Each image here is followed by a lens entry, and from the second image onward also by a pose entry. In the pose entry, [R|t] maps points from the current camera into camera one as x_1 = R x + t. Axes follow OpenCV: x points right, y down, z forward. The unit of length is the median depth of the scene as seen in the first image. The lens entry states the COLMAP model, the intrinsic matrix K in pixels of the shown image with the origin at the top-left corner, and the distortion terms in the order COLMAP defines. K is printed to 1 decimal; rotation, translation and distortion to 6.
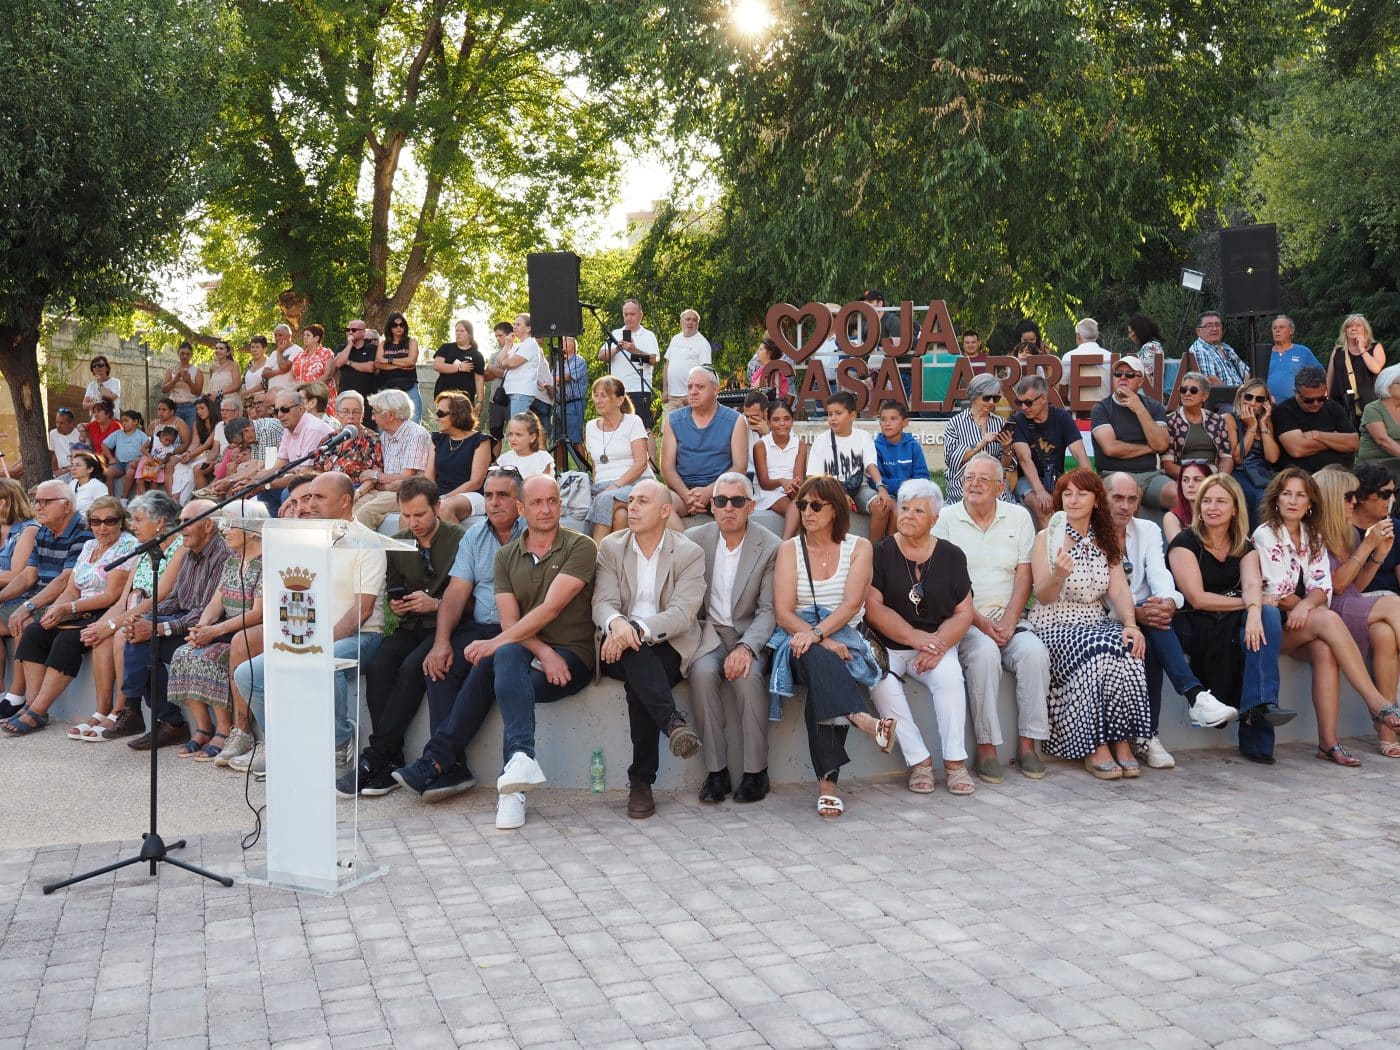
lens RADIAL K [[1266.5, 0, 719.7], [0, 1266.5, 500.8], [0, 0, 1]] dist [0.008480, 0.004177]
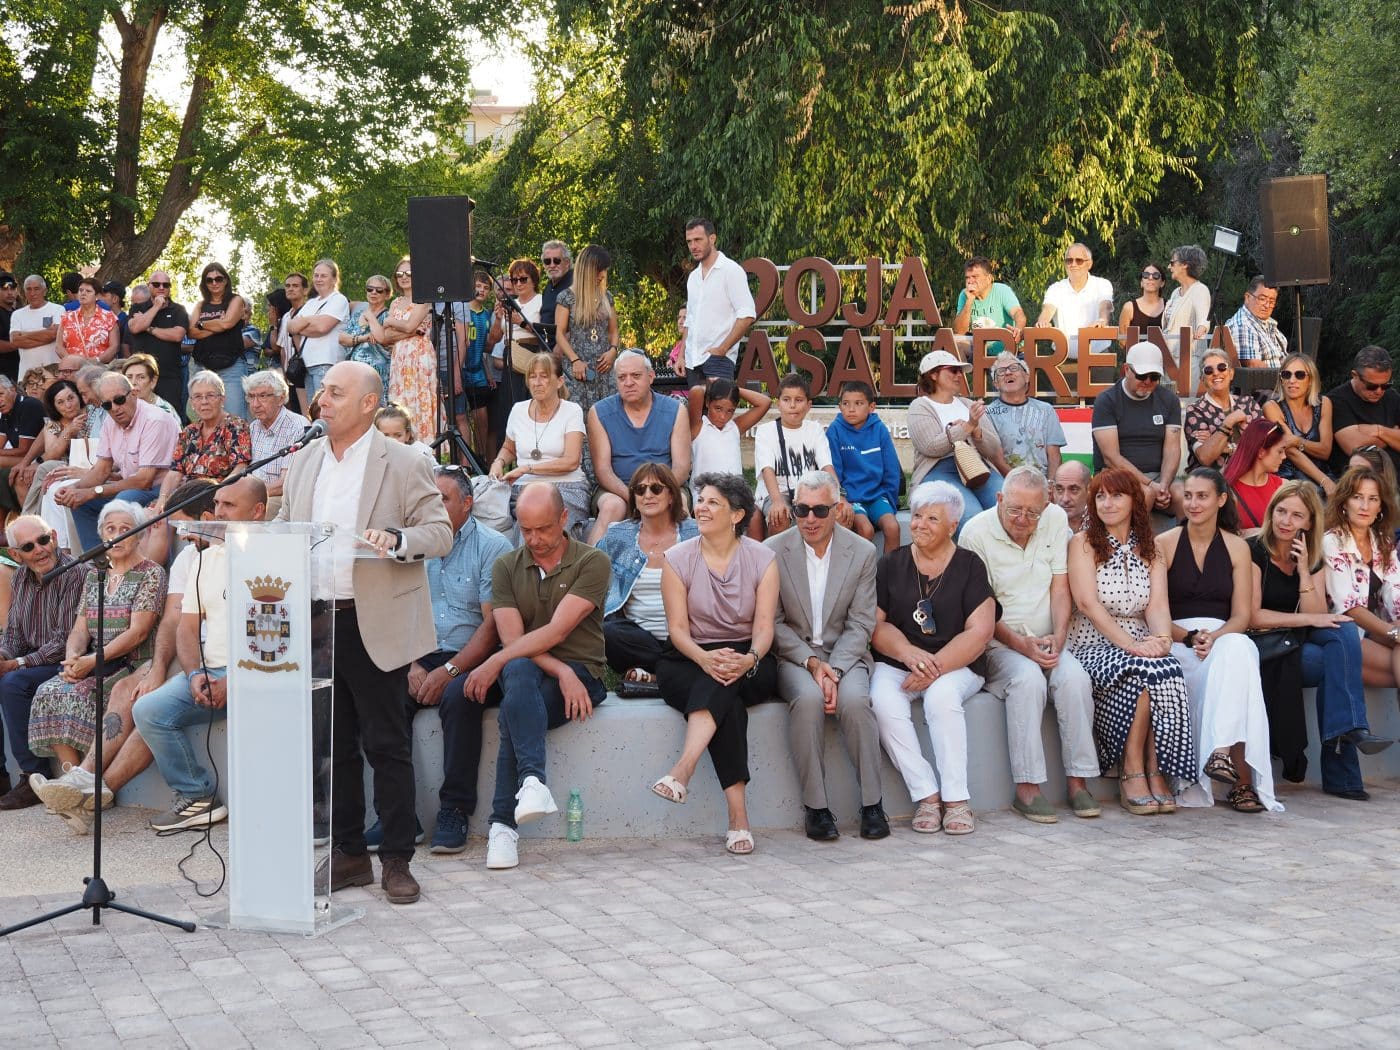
lens RADIAL K [[1739.0, 0, 723.6], [0, 1739.0, 519.2], [0, 0, 1]] dist [0.020104, -0.025482]
pose [[0.996918, -0.001771, 0.078436, -0.107284], [0.001603, 0.999996, 0.002193, 0.009908], [-0.078440, -0.002061, 0.996917, -0.255706]]
